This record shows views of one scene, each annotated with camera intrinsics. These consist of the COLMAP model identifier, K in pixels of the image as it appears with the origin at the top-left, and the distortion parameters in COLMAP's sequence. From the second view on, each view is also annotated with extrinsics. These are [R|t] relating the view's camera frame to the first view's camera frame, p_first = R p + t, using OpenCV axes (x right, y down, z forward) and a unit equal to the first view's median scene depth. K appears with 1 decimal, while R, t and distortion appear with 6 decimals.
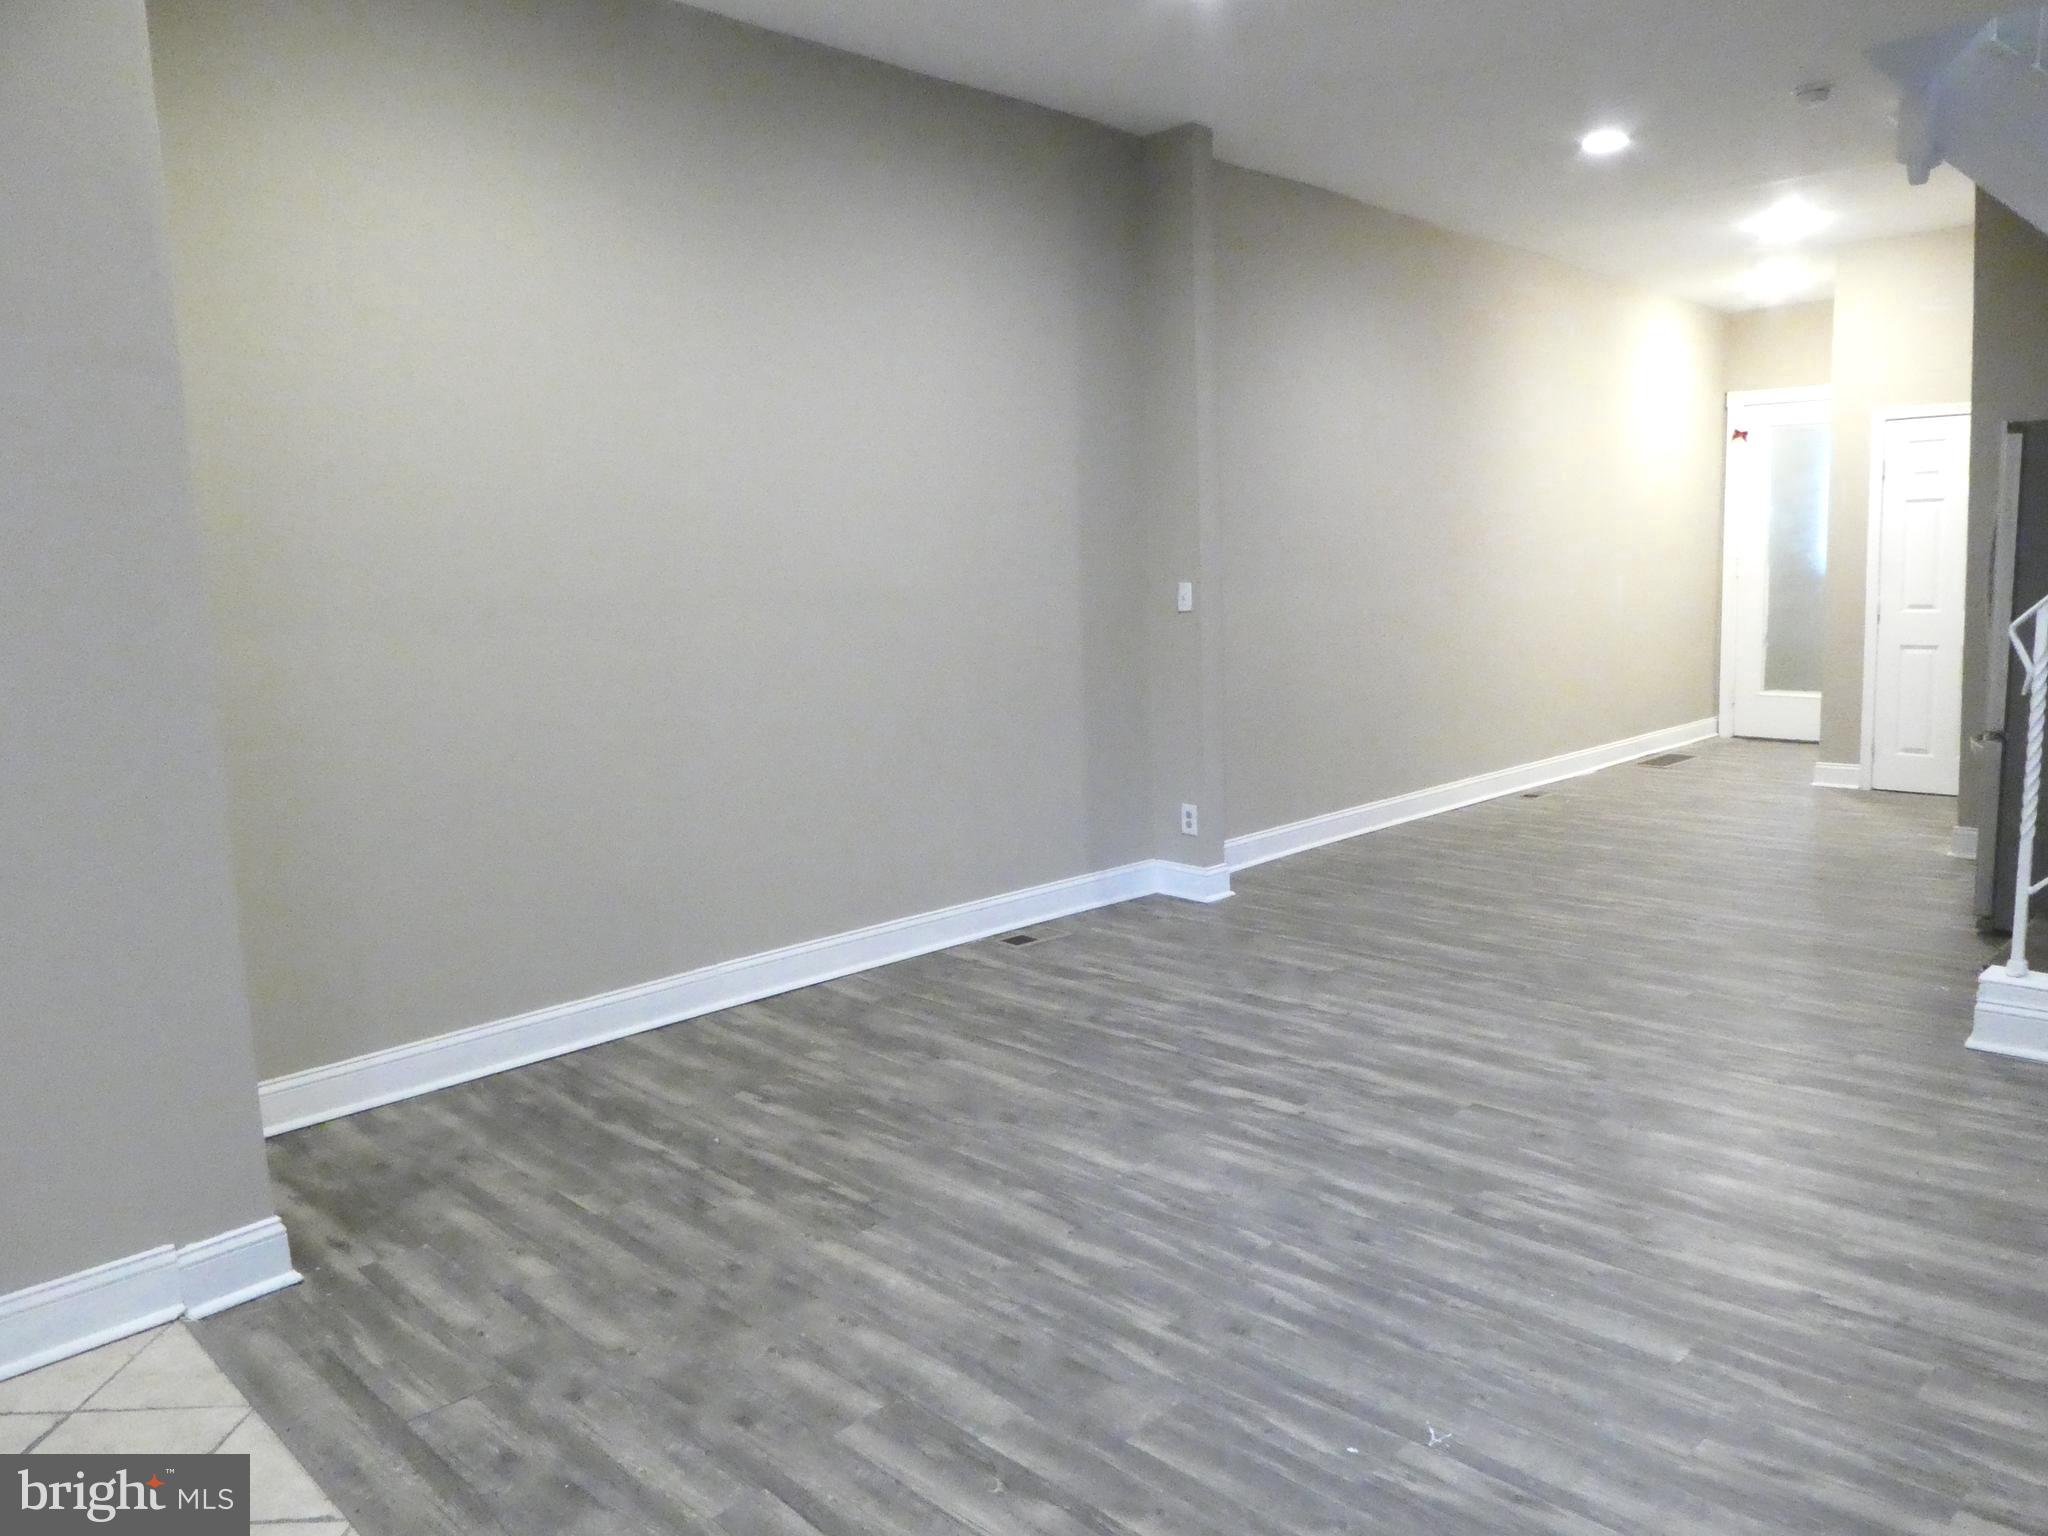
lens RADIAL K [[1462.8, 0, 1036.9], [0, 1462.8, 769.1], [0, 0, 1]] dist [-0.023744, 0.021041]
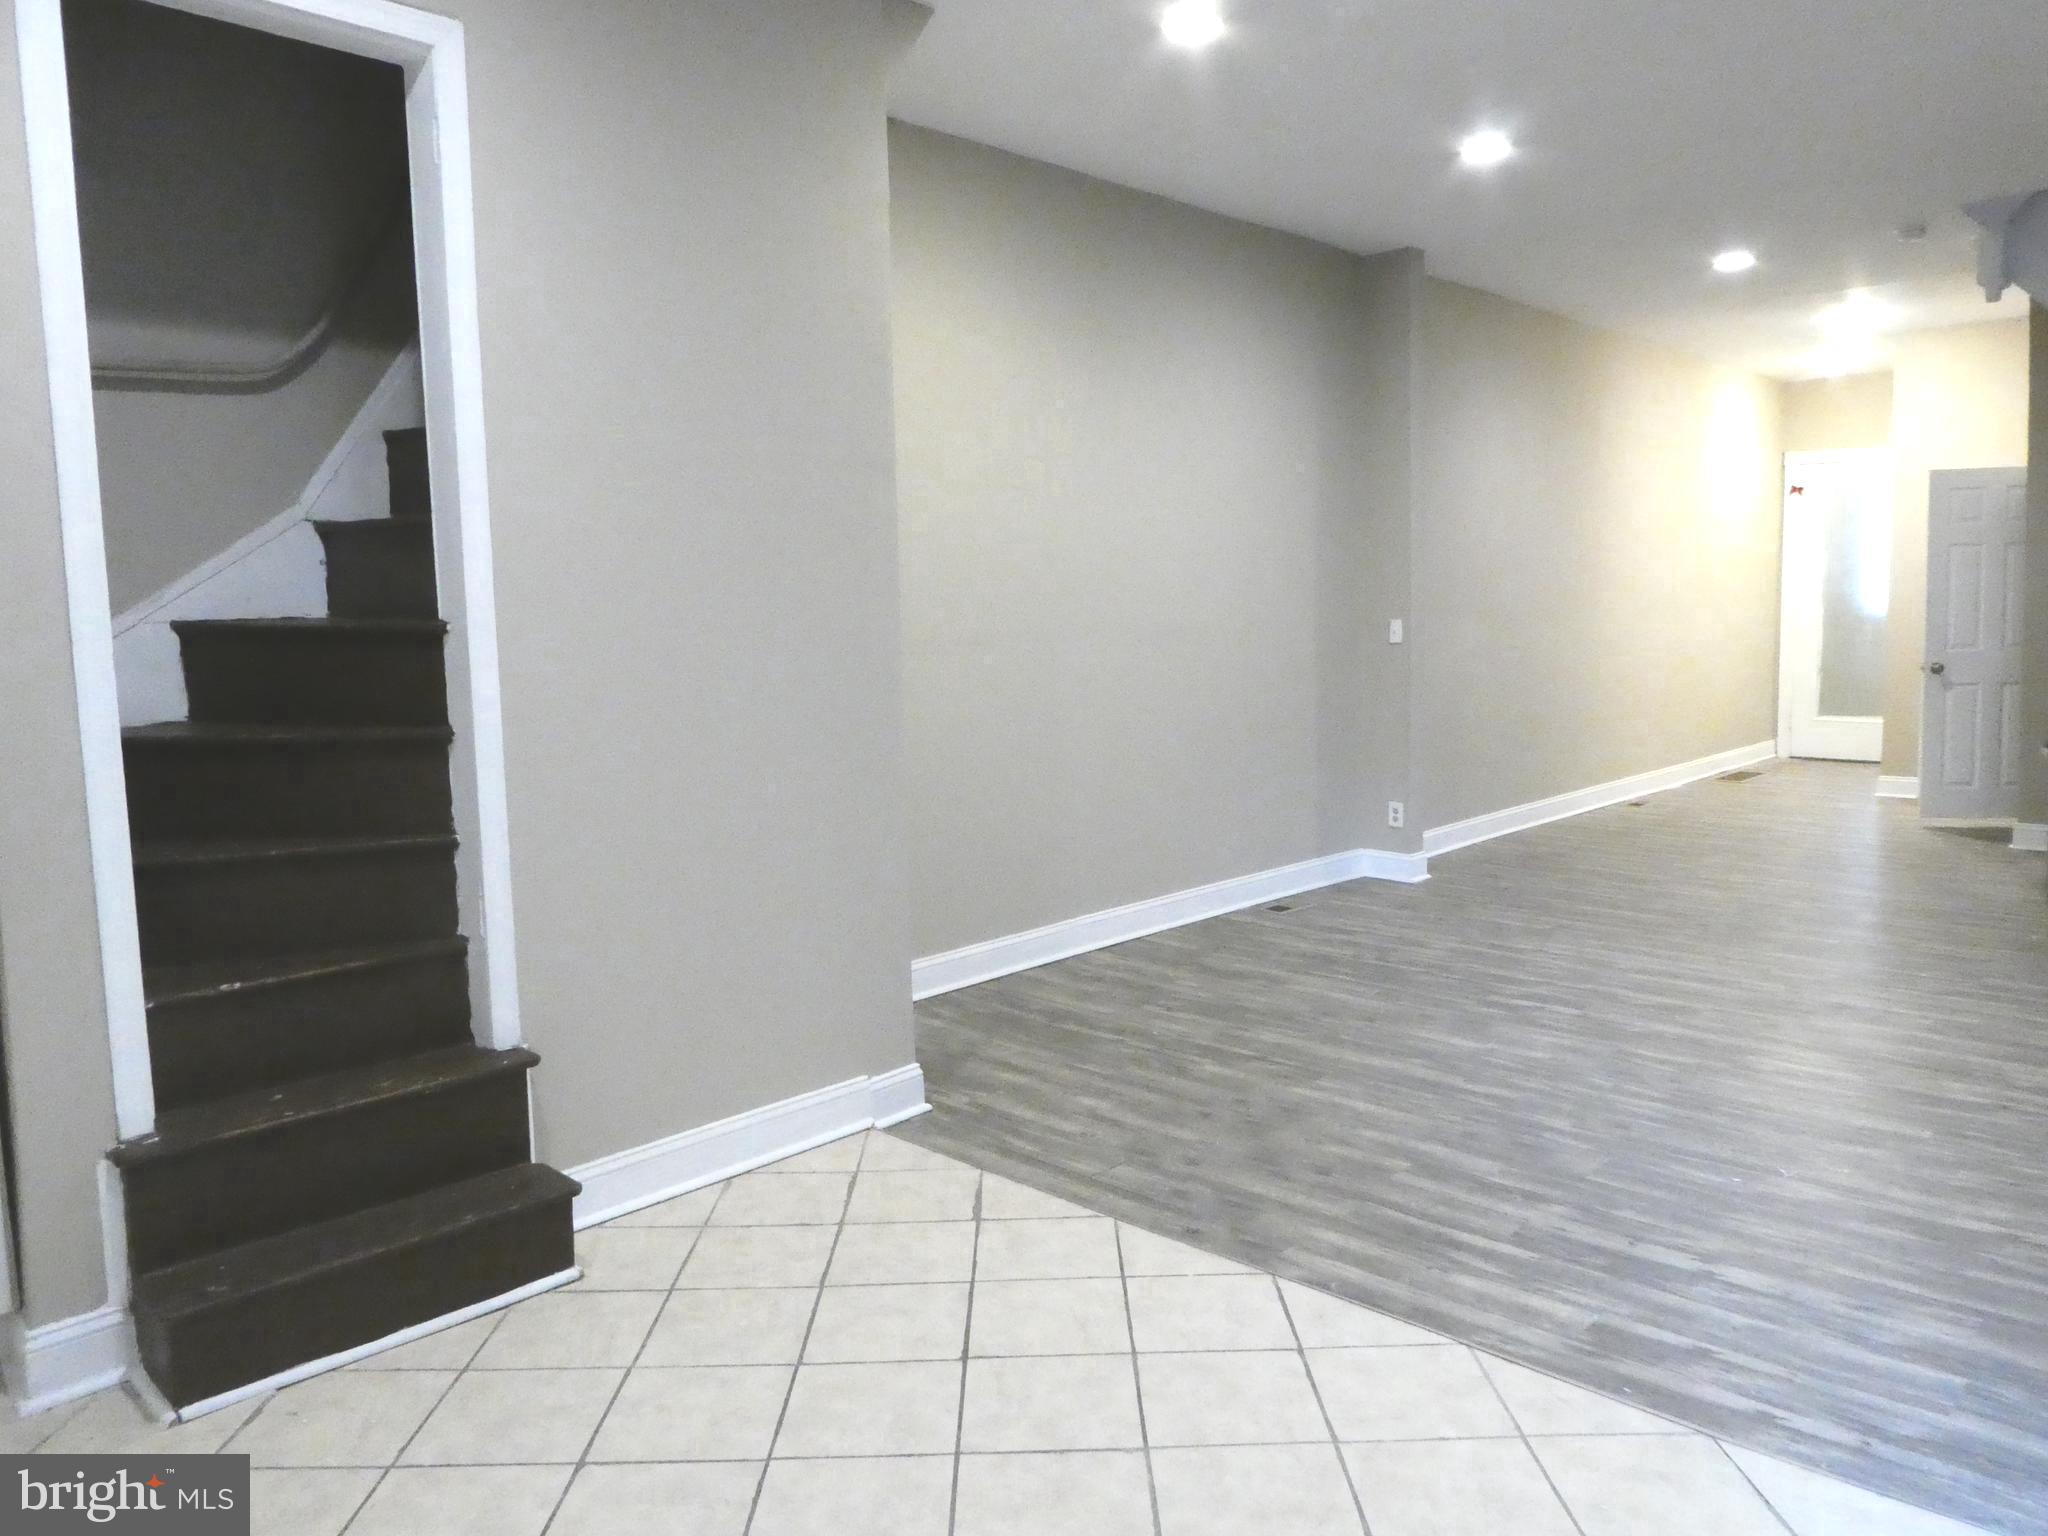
lens RADIAL K [[1462.8, 0, 1044.0], [0, 1462.8, 777.6], [0, 0, 1]] dist [-0.023744, 0.021041]
pose [[0.999872, 0.007445, 0.014137, -0.273218], [-0.007240, 0.999869, -0.014497, 0.031870], [-0.014243, 0.014393, 0.999795, -0.276567]]
